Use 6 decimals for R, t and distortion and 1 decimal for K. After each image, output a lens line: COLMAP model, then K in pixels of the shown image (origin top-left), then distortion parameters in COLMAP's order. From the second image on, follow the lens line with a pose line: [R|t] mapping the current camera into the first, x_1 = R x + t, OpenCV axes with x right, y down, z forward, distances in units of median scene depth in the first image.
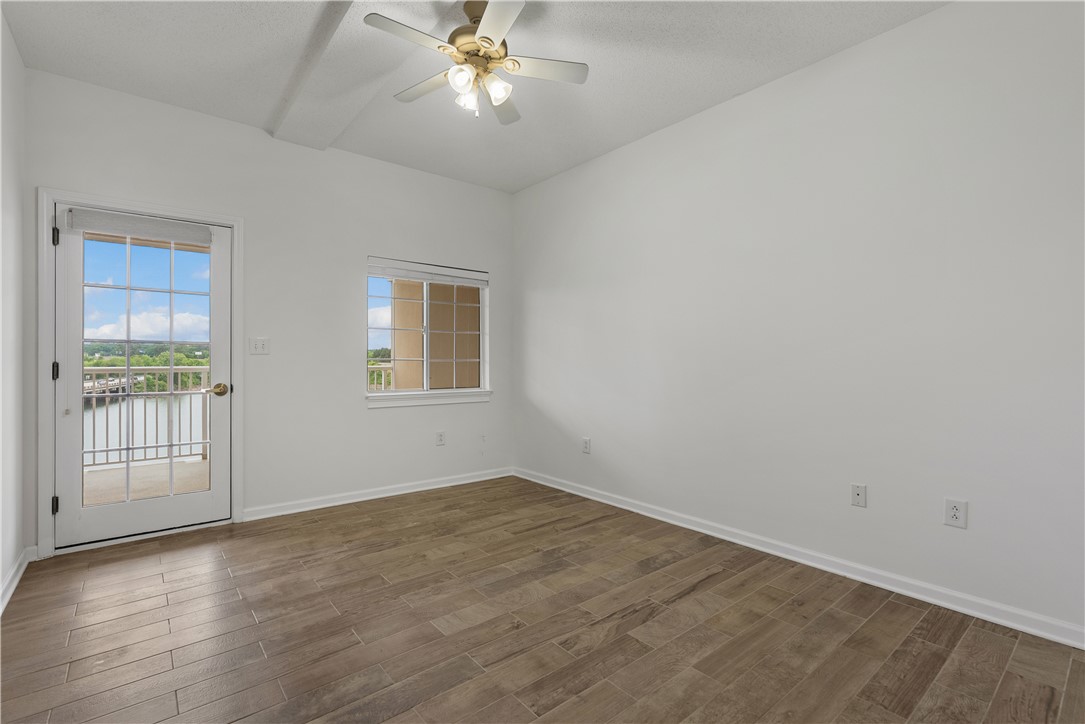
lens RADIAL K [[495.1, 0, 544.1], [0, 495.1, 360.2], [0, 0, 1]] dist [-0.005286, 0.001410]
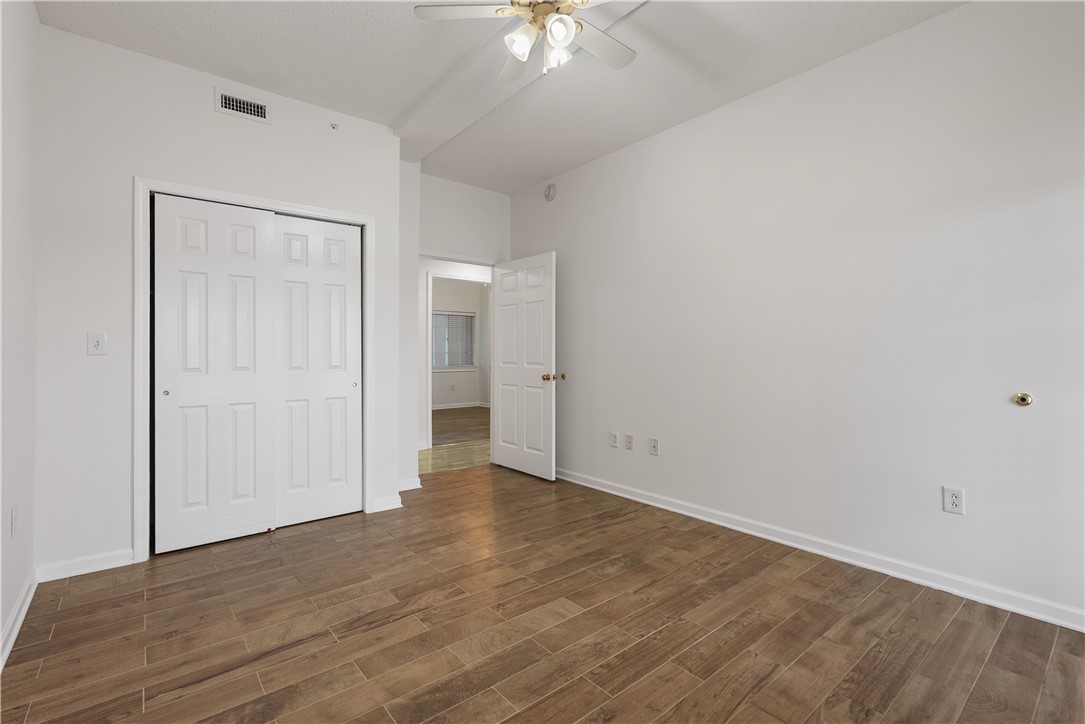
lens RADIAL K [[495.1, 0, 544.1], [0, 495.1, 360.2], [0, 0, 1]] dist [-0.005286, 0.001410]
pose [[-1.000000, -0.000717, 0.000216, -0.121883], [-0.000714, 0.999903, 0.013881, 0.001303], [-0.000226, 0.013881, -0.999904, 1.671951]]
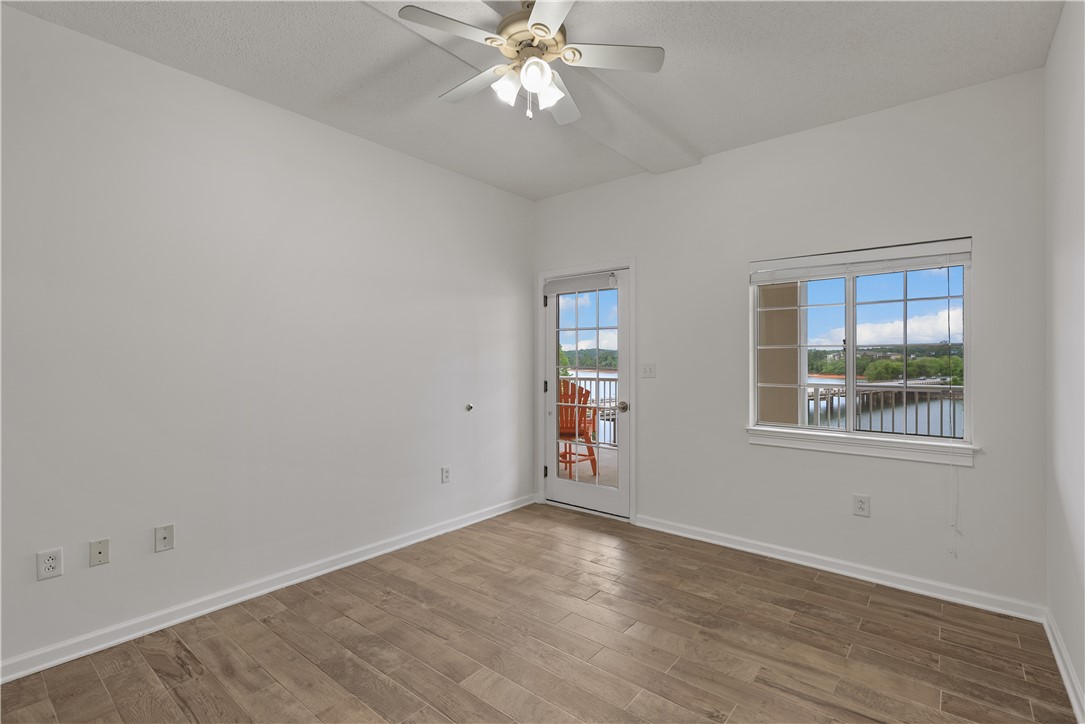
lens RADIAL K [[495.1, 0, 544.1], [0, 495.1, 360.2], [0, 0, 1]] dist [-0.005286, 0.001410]
pose [[0.190597, -0.002725, -0.981665, 0.633563], [0.002060, 0.999995, -0.002376, -0.067128], [0.981666, -0.001569, 0.190602, 0.773854]]
